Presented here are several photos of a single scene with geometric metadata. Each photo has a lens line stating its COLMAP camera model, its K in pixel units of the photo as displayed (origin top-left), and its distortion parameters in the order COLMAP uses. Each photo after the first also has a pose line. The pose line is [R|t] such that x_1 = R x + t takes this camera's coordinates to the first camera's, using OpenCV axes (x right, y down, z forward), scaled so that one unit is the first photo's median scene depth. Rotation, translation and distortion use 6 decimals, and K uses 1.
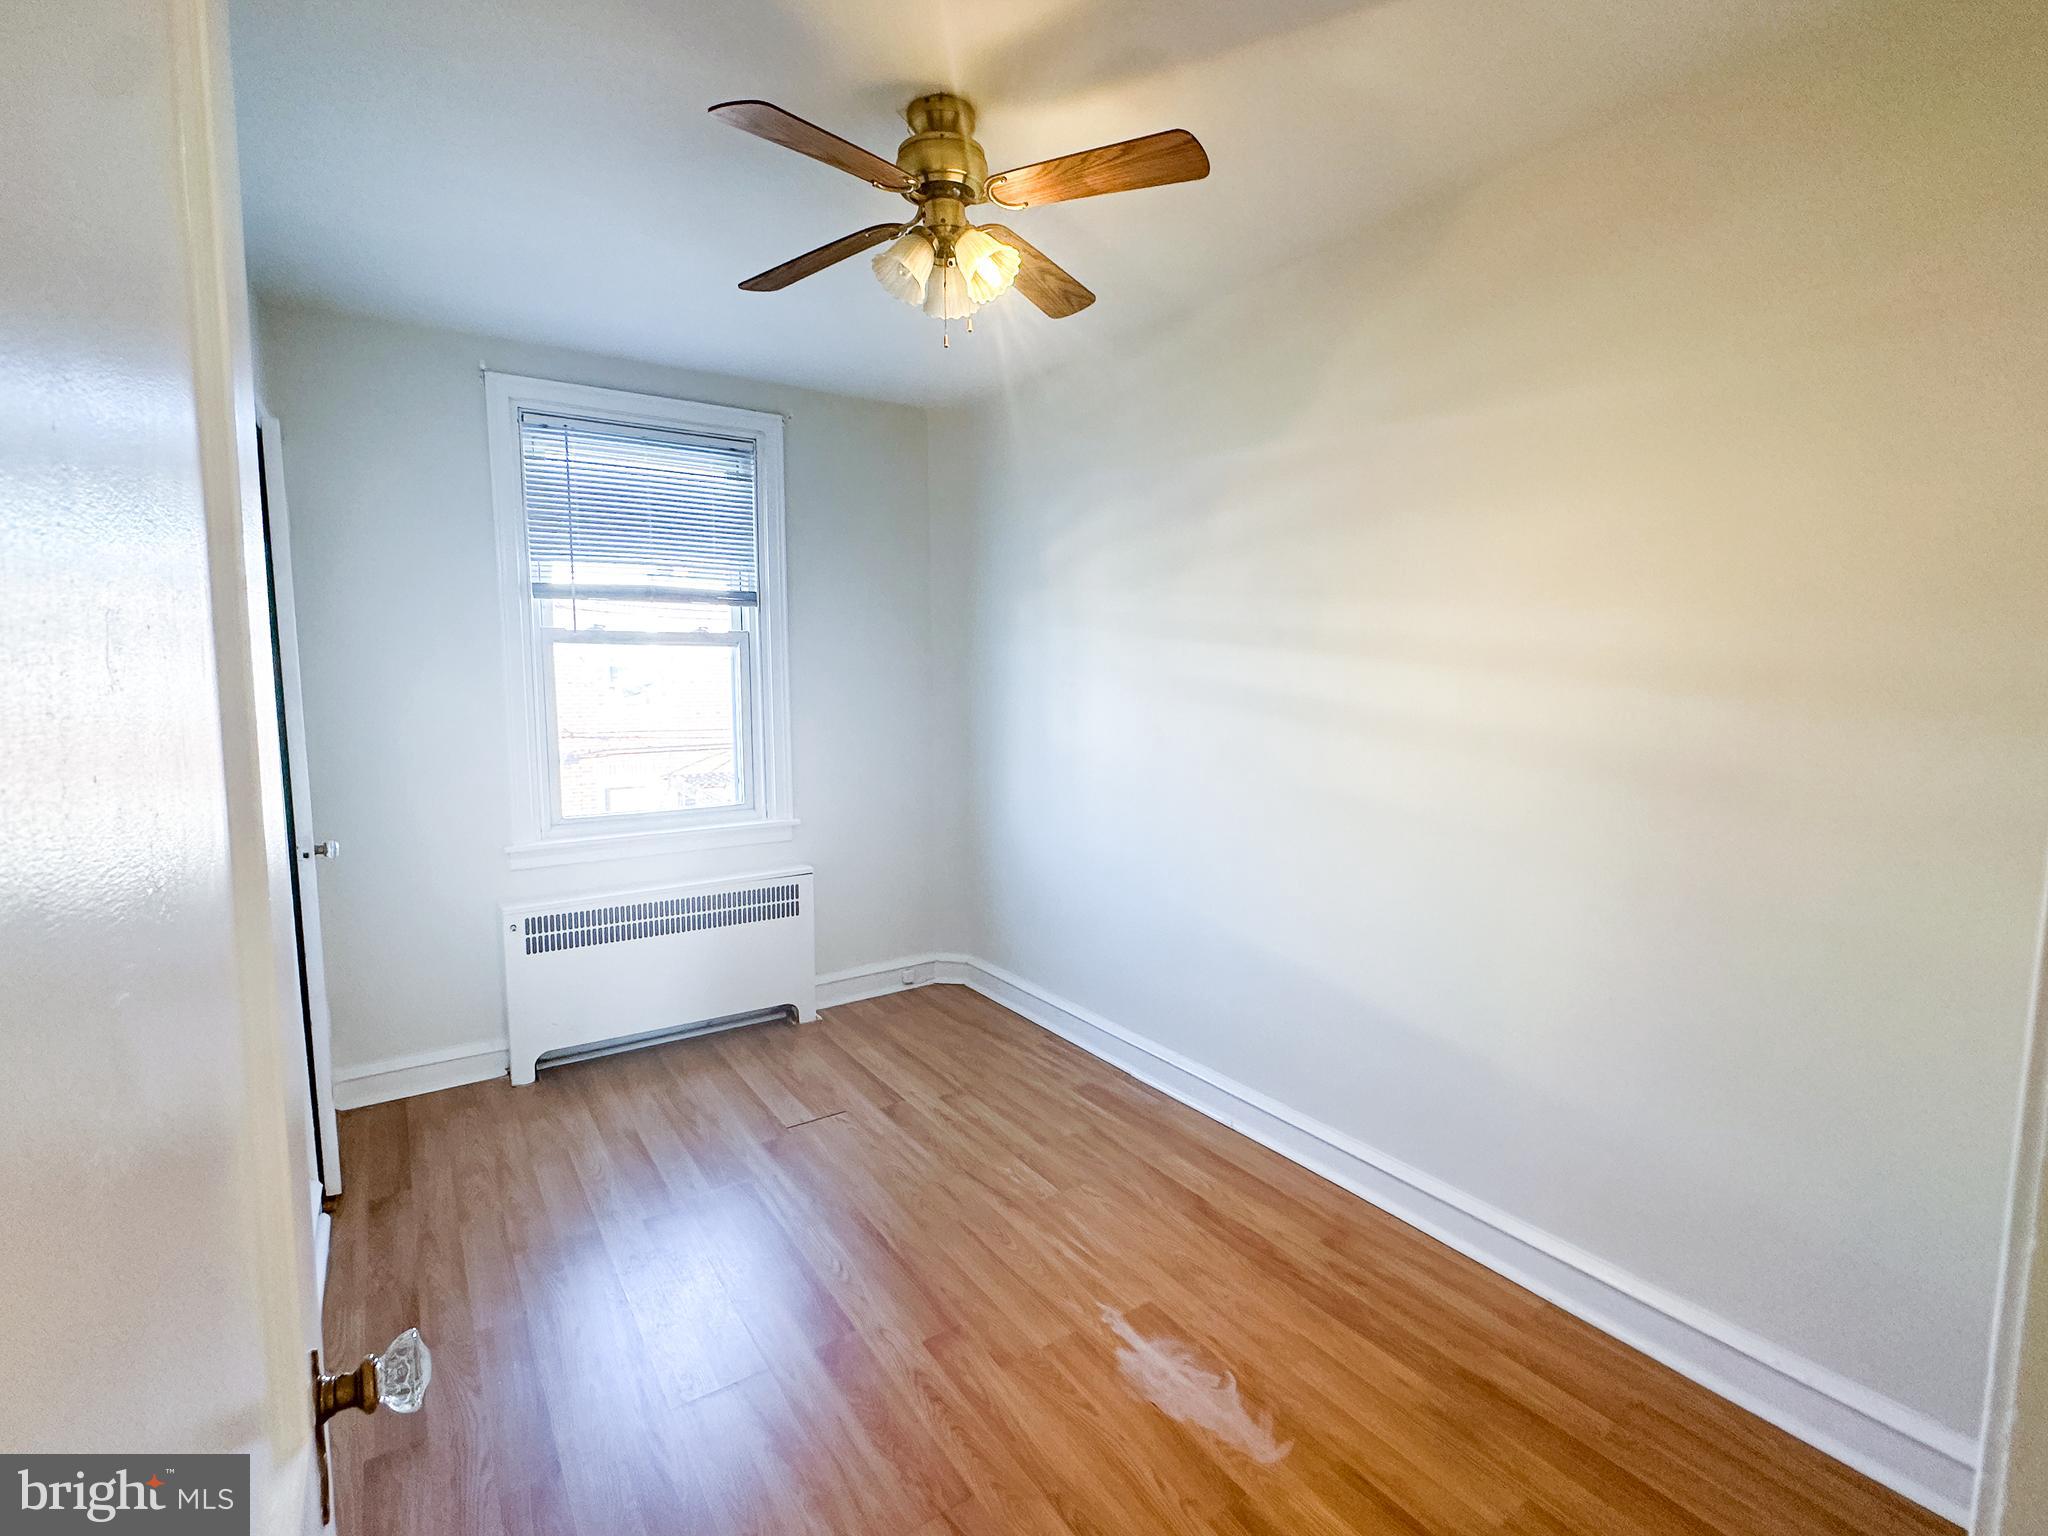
lens RADIAL K [[943.9, 0, 1031.4], [0, 943.9, 772.1], [0, 0, 1]] dist [-0.004850, 0.000808]
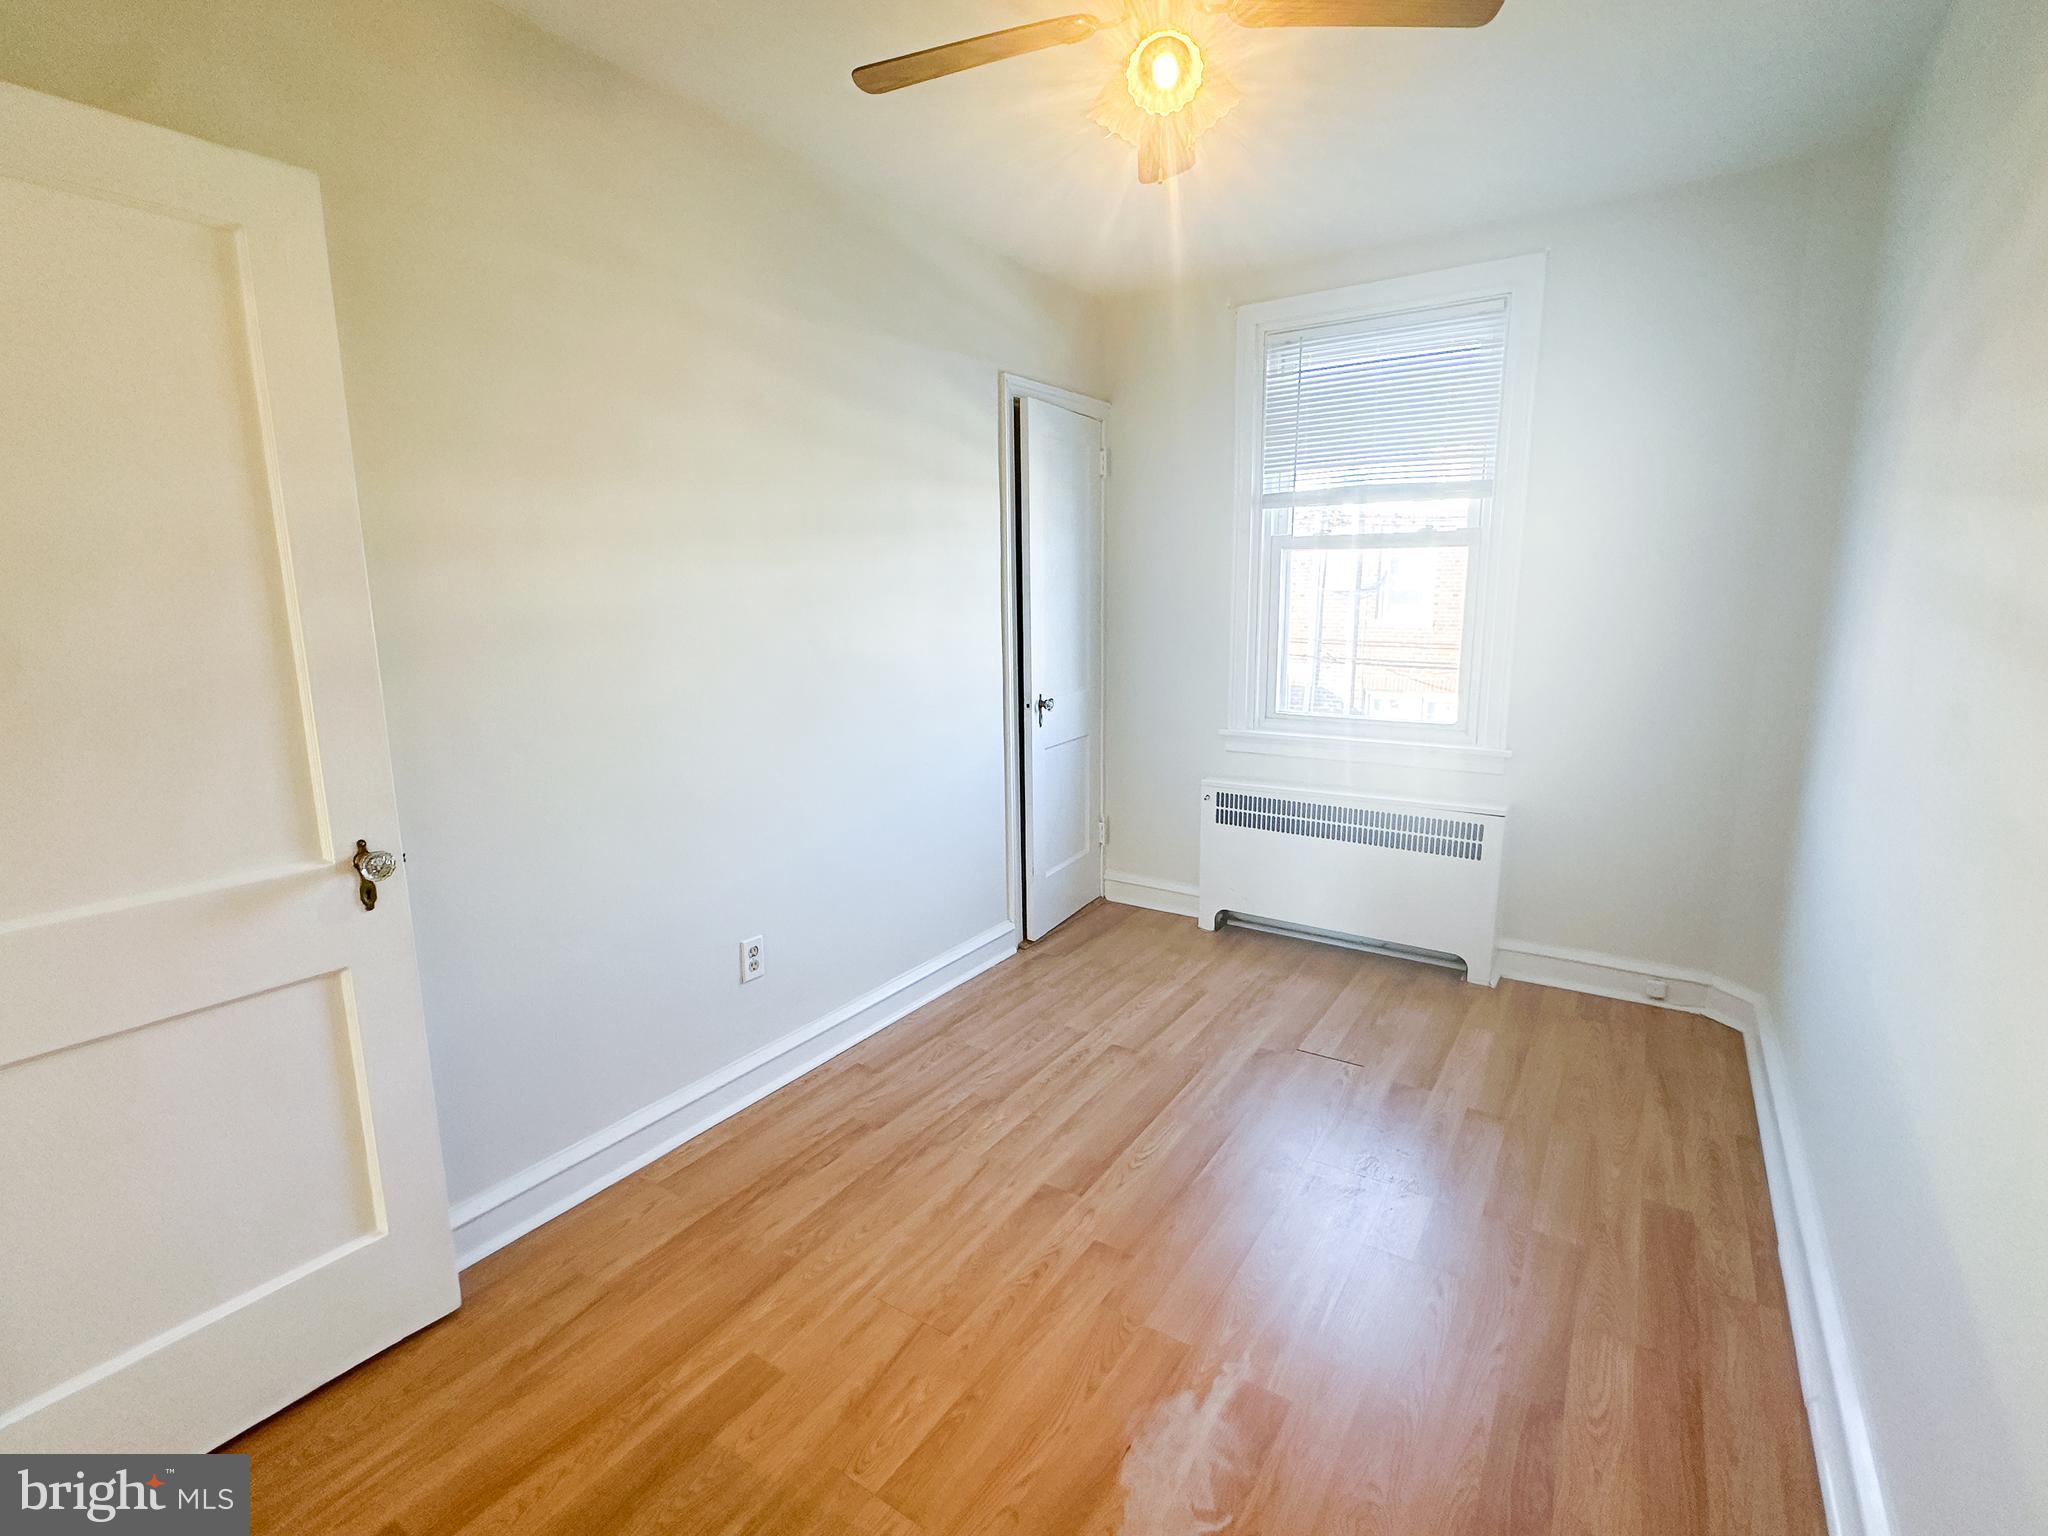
lens RADIAL K [[943.9, 0, 1019.8], [0, 943.9, 773.7], [0, 0, 1]] dist [-0.004850, 0.000808]
pose [[0.369555, 0.176888, -0.912217, 0.431149], [-0.091712, 0.983864, 0.153626, -0.023489], [0.924672, 0.026888, 0.379815, 0.328393]]
